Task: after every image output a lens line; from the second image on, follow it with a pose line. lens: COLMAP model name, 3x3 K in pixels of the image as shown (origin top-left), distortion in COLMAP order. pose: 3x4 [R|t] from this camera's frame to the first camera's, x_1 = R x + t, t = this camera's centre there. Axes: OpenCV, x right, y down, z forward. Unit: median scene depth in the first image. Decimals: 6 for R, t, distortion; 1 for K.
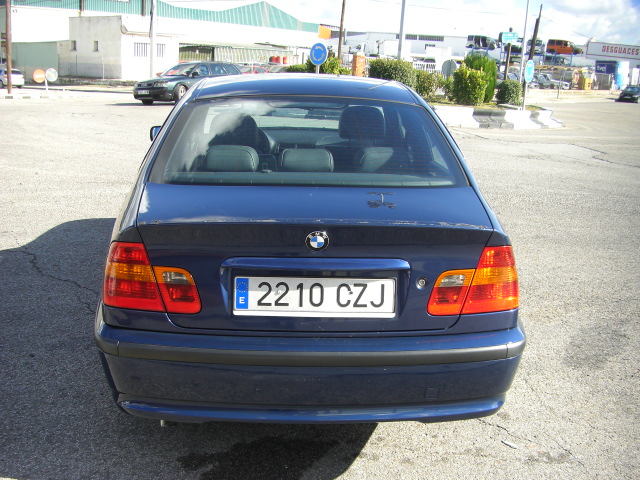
lens RADIAL K [[721.7, 0, 310.3], [0, 721.7, 303.3], [0, 0, 1]] dist [-0.138925, 0.000000]
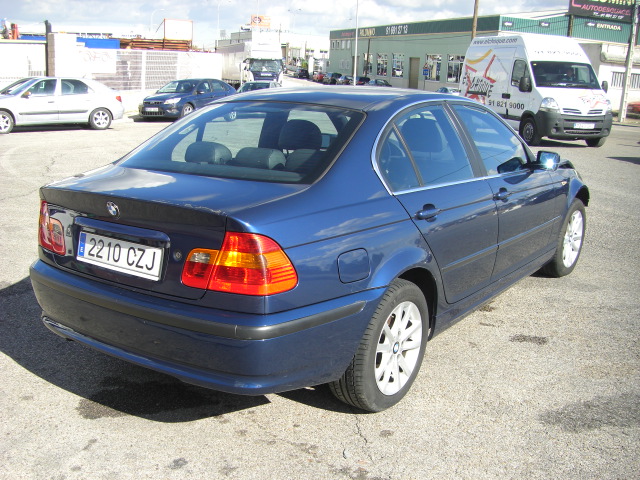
lens RADIAL K [[721.7, 0, 286.7], [0, 721.7, 282.5], [0, 0, 1]] dist [-0.138925, 0.000000]
pose [[0.767986, 0.157732, -0.620740, 1.018397], [-0.196581, 0.980470, 0.005929, -0.026703], [0.609552, 0.117472, 0.783994, 0.199225]]
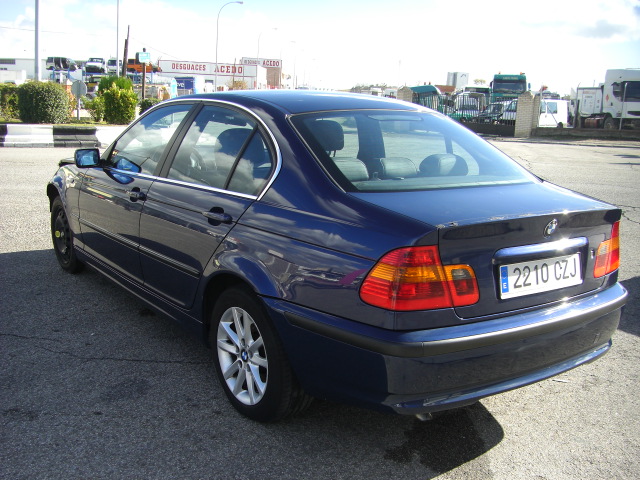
lens RADIAL K [[721.7, 0, 314.6], [0, 721.7, 296.4], [0, 0, 1]] dist [-0.138925, 0.000000]
pose [[0.830575, -0.145920, 0.537451, -0.959479], [0.165090, 0.986198, 0.012626, -0.051623], [-0.531875, 0.078241, 0.843201, 0.193206]]
